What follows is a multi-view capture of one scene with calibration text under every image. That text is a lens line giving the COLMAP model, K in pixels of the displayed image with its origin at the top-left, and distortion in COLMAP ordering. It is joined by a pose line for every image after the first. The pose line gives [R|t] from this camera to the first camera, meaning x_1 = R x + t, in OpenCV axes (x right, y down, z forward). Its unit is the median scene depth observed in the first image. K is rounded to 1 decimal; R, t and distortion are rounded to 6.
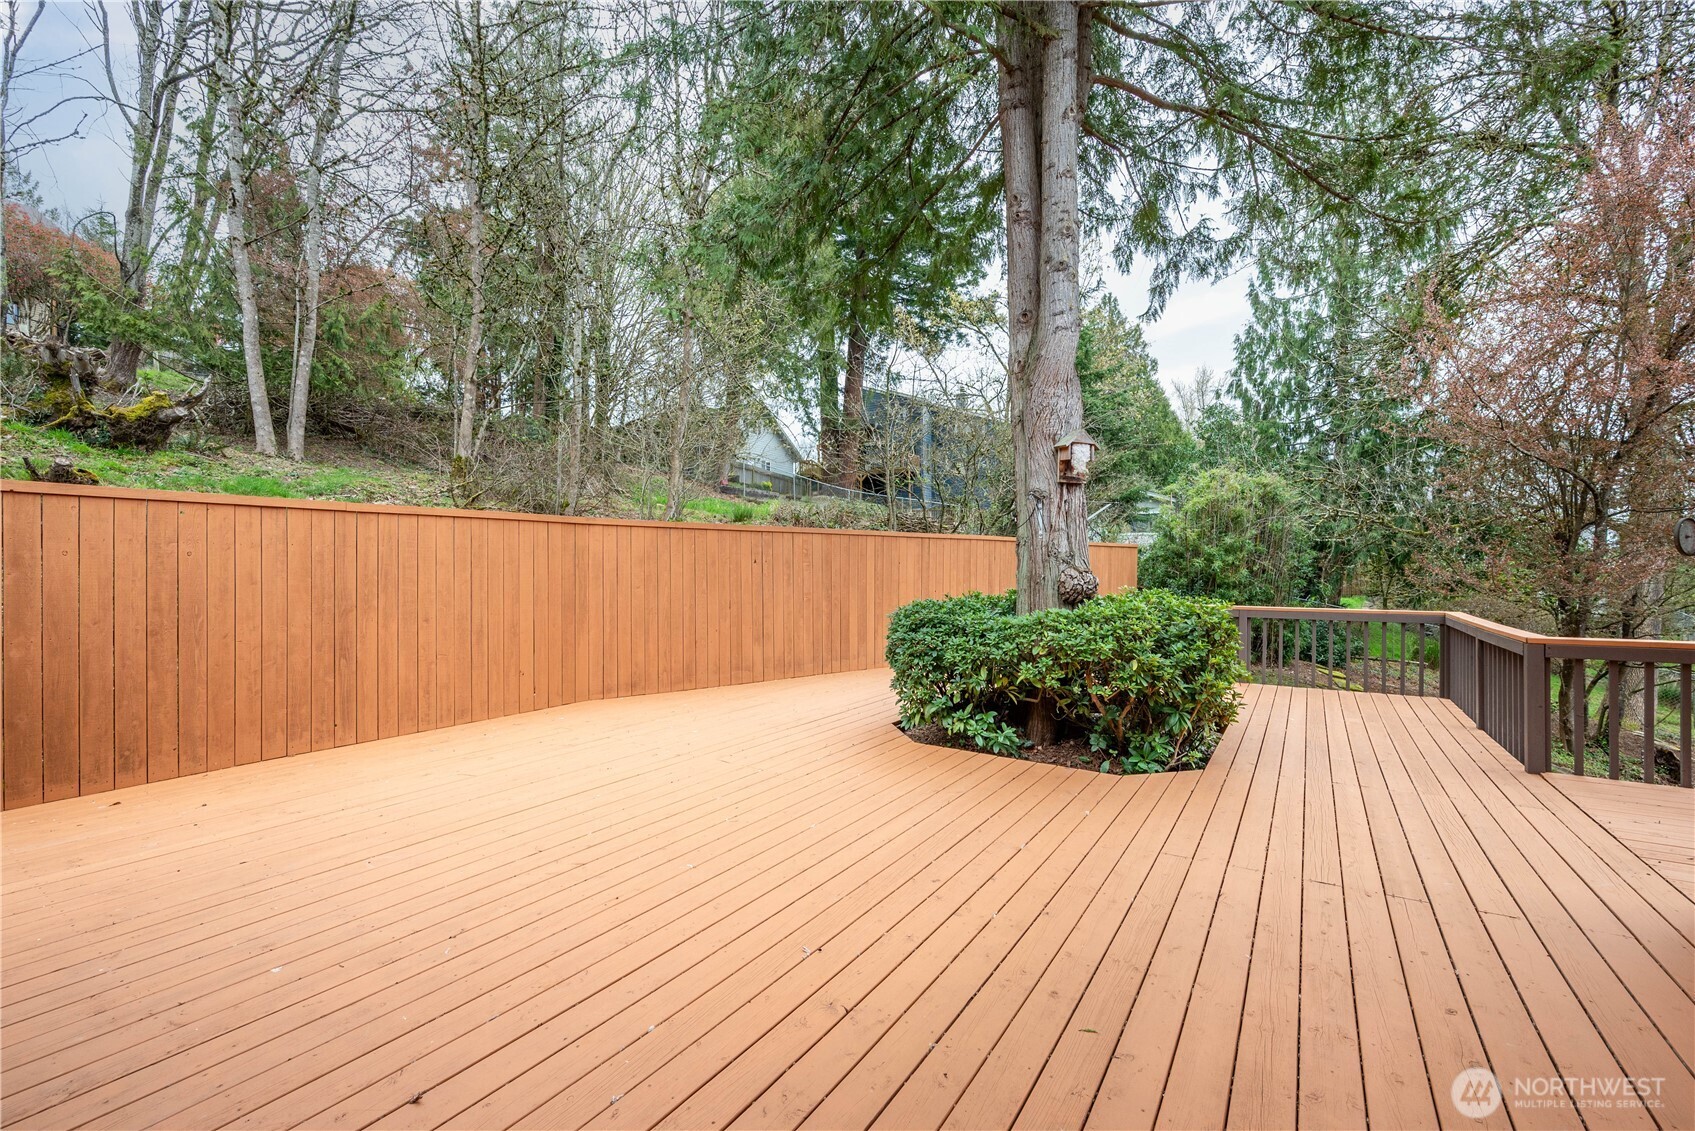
lens RADIAL K [[695.9, 0, 836.9], [0, 695.9, 572.0], [0, 0, 1]] dist [-0.000632, -0.000052]
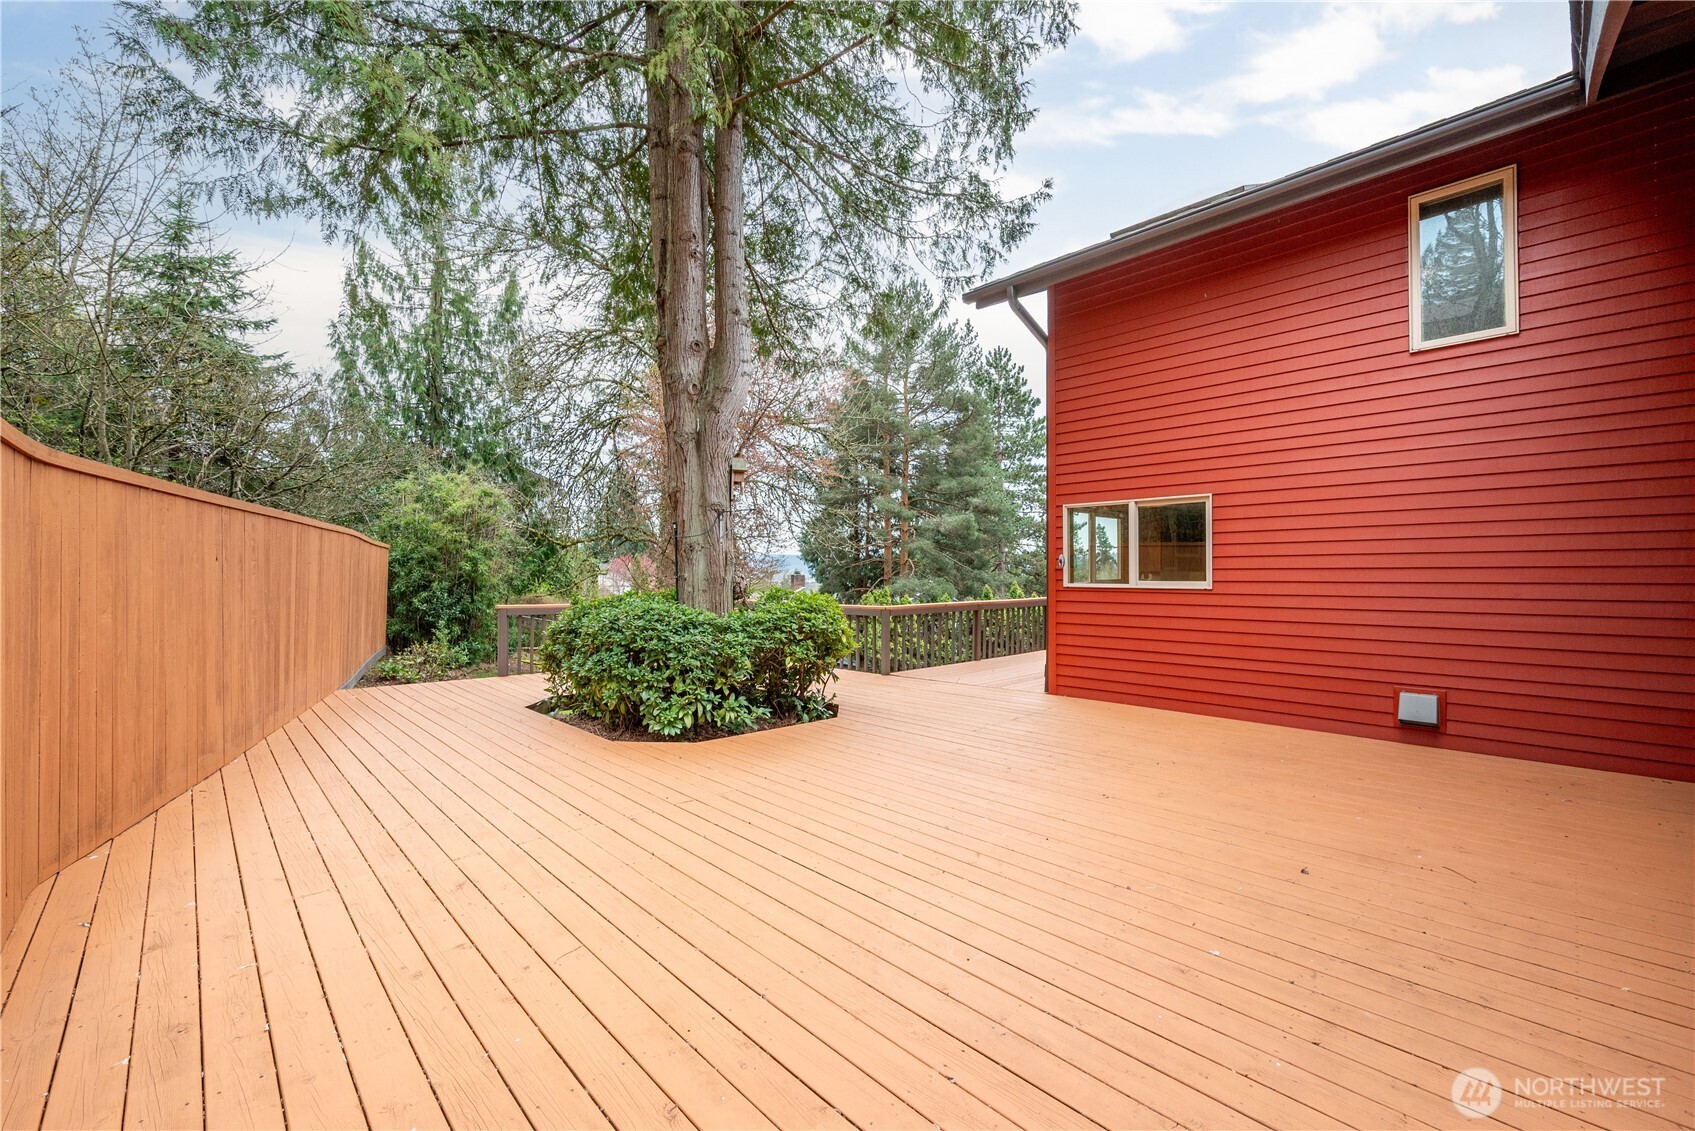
lens RADIAL K [[695.9, 0, 837.1], [0, 695.9, 568.6], [0, 0, 1]] dist [-0.000632, -0.000052]
pose [[0.215814, 0.011684, 0.976365, -1.615481], [-0.005485, 0.999927, -0.010753, -0.004554], [-0.976419, -0.003034, 0.215862, 1.089009]]
